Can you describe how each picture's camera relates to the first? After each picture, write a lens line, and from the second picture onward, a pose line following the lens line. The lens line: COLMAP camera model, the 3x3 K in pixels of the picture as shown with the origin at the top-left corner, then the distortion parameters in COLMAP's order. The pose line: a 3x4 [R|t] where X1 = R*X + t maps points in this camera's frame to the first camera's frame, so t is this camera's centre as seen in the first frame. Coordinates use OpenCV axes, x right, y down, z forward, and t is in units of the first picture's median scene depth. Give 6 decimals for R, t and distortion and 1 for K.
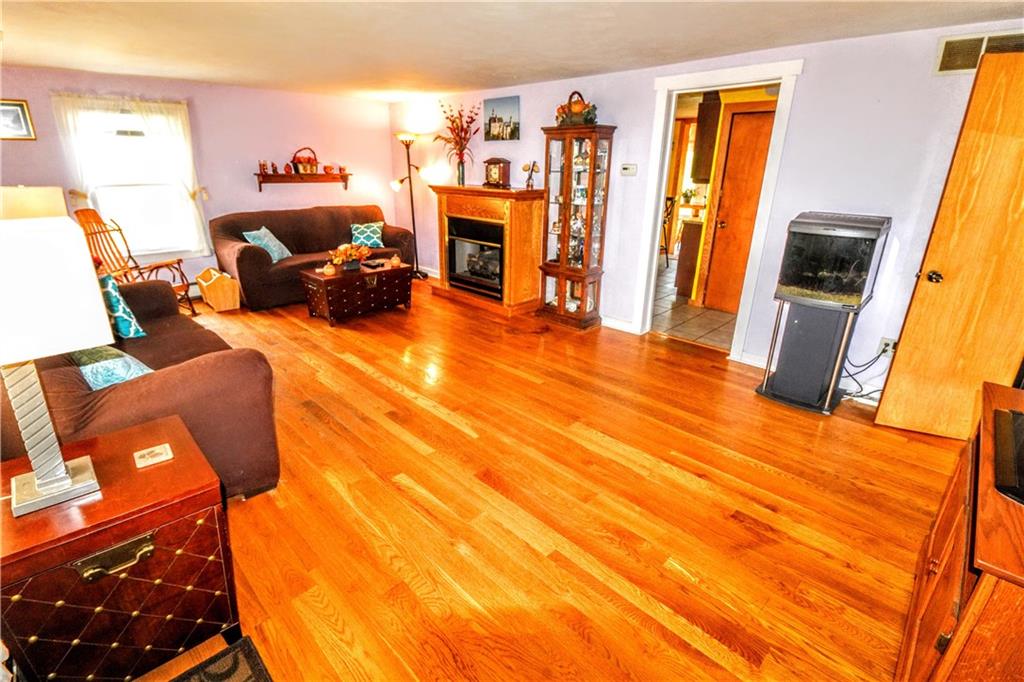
lens RADIAL K [[481.3, 0, 512.9], [0, 481.3, 340.6], [0, 0, 1]] dist [-0.001978, -0.000136]
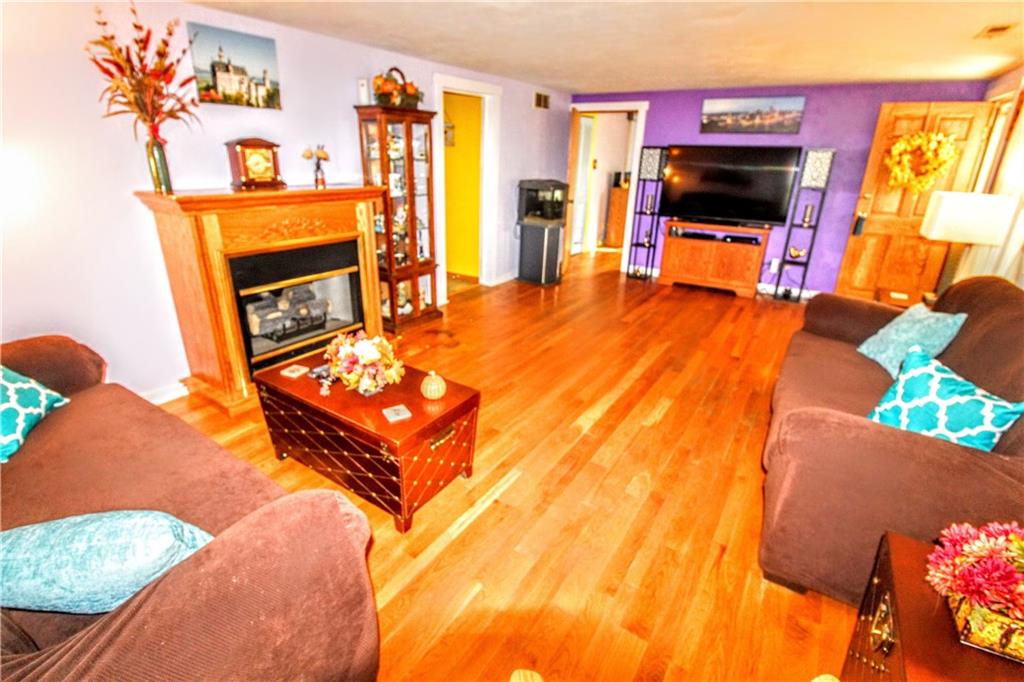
lens RADIAL K [[481.3, 0, 512.3], [0, 481.3, 335.1], [0, 0, 1]] dist [-0.001978, -0.000136]
pose [[-0.215212, -0.364686, 0.905918, -0.736509], [0.312169, 0.853294, 0.417661, -0.331795], [-0.925329, 0.372685, -0.069796, 0.867808]]
